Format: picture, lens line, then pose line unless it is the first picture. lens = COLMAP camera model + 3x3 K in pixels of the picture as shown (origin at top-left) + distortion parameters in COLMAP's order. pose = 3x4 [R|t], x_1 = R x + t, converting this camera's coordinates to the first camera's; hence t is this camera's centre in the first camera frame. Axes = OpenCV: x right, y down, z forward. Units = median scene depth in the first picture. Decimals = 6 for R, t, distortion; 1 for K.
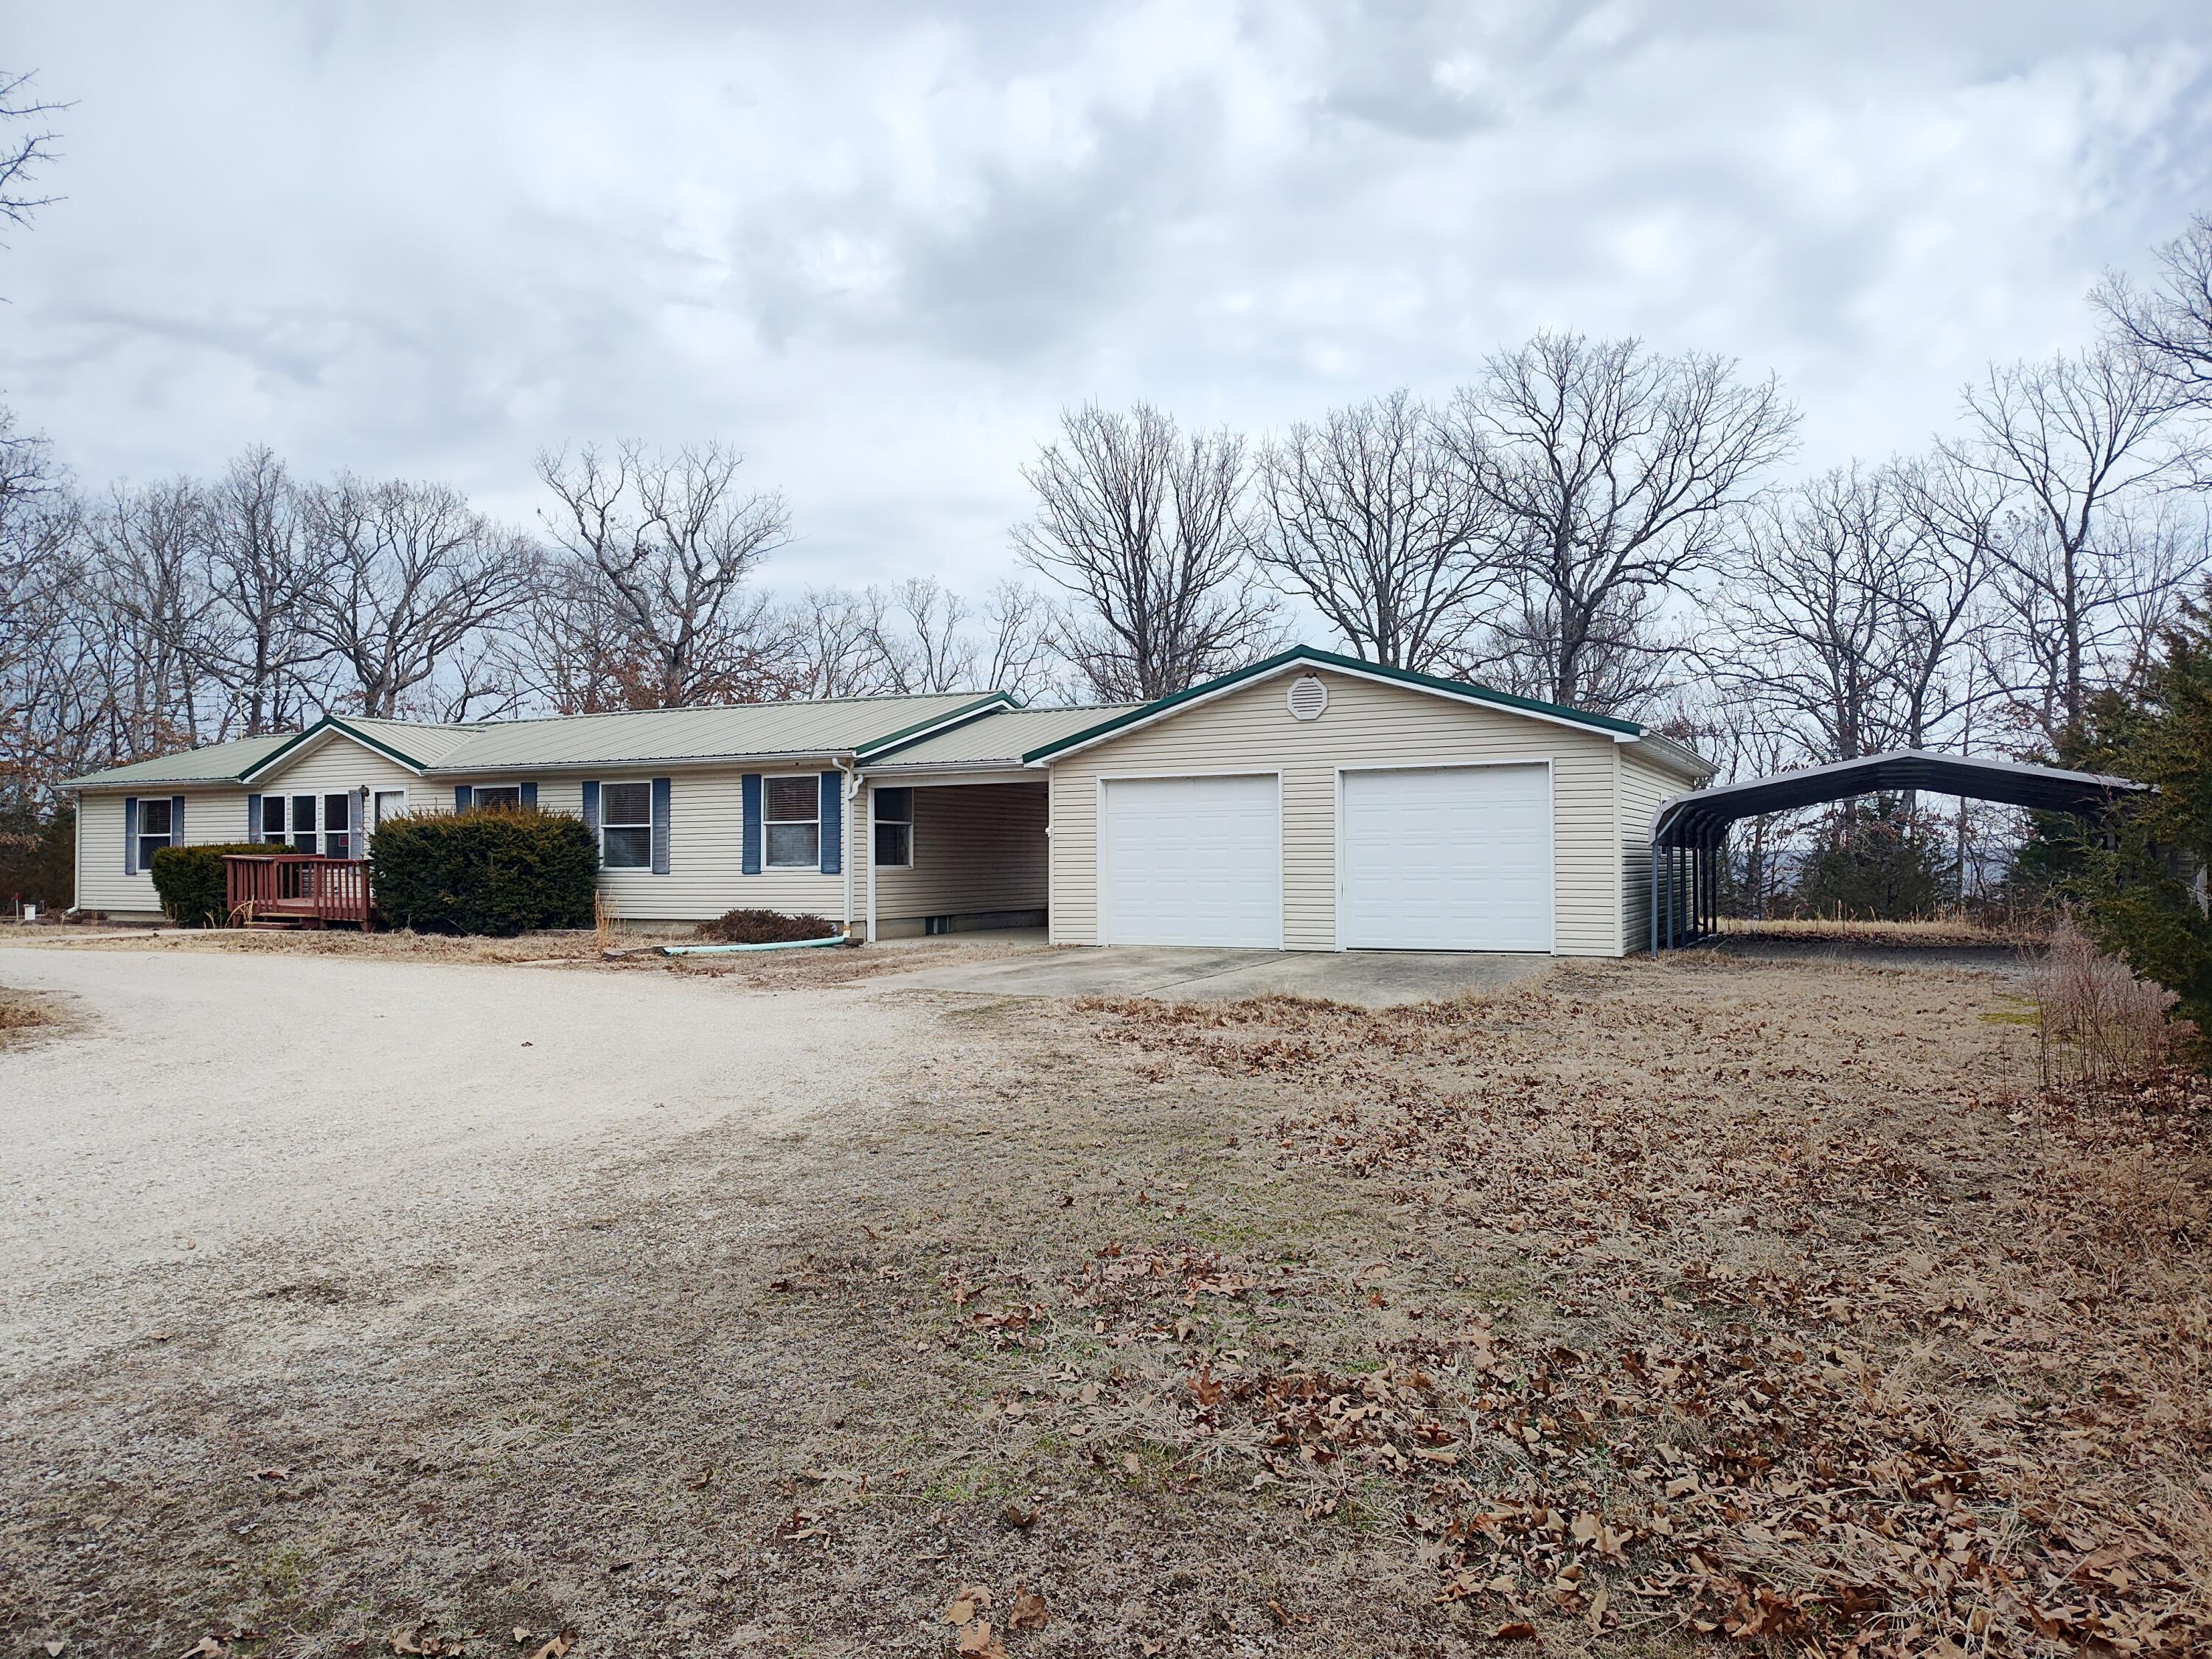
lens RADIAL K [[1519.9, 0, 1109.1], [0, 1519.9, 829.6], [0, 0, 1]] dist [0.014990, -0.002083]
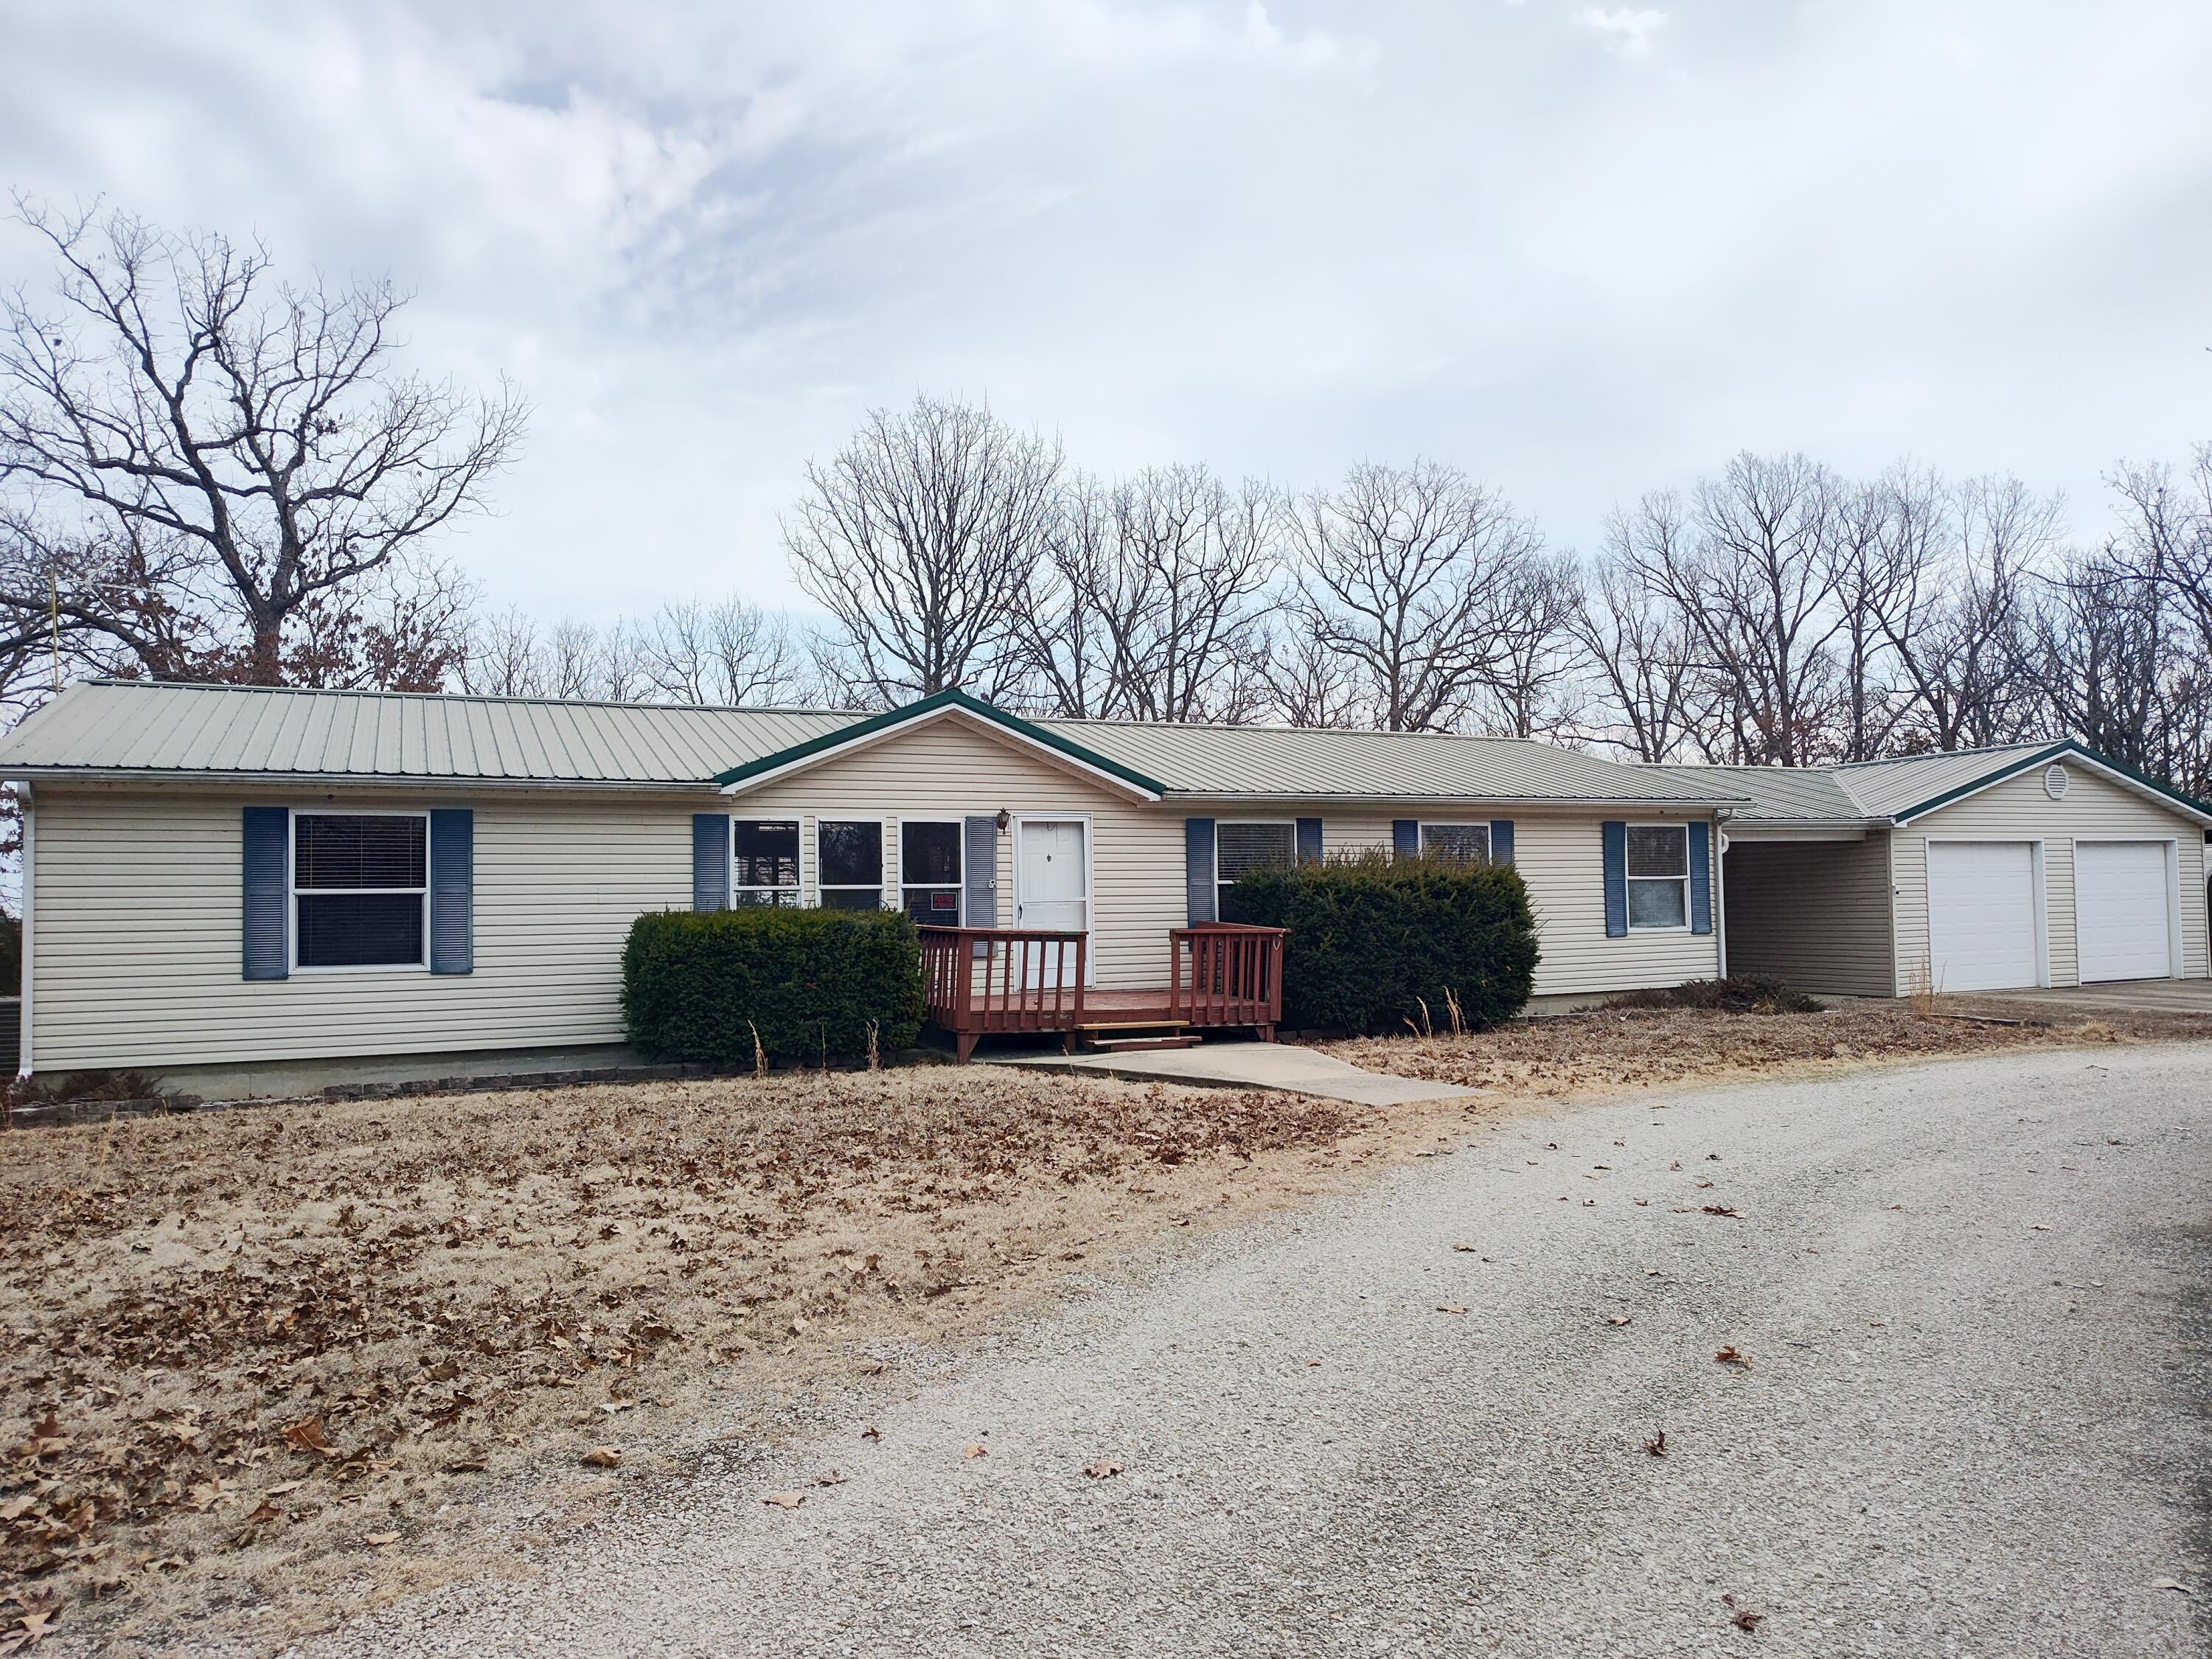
lens RADIAL K [[1519.9, 0, 1107.7], [0, 1519.9, 834.4], [0, 0, 1]] dist [0.014990, -0.002083]
pose [[0.601839, 0.040563, 0.797587, -0.943672], [0.010064, 0.998245, -0.058362, 0.016214], [-0.798554, 0.043151, 0.600374, 0.605005]]
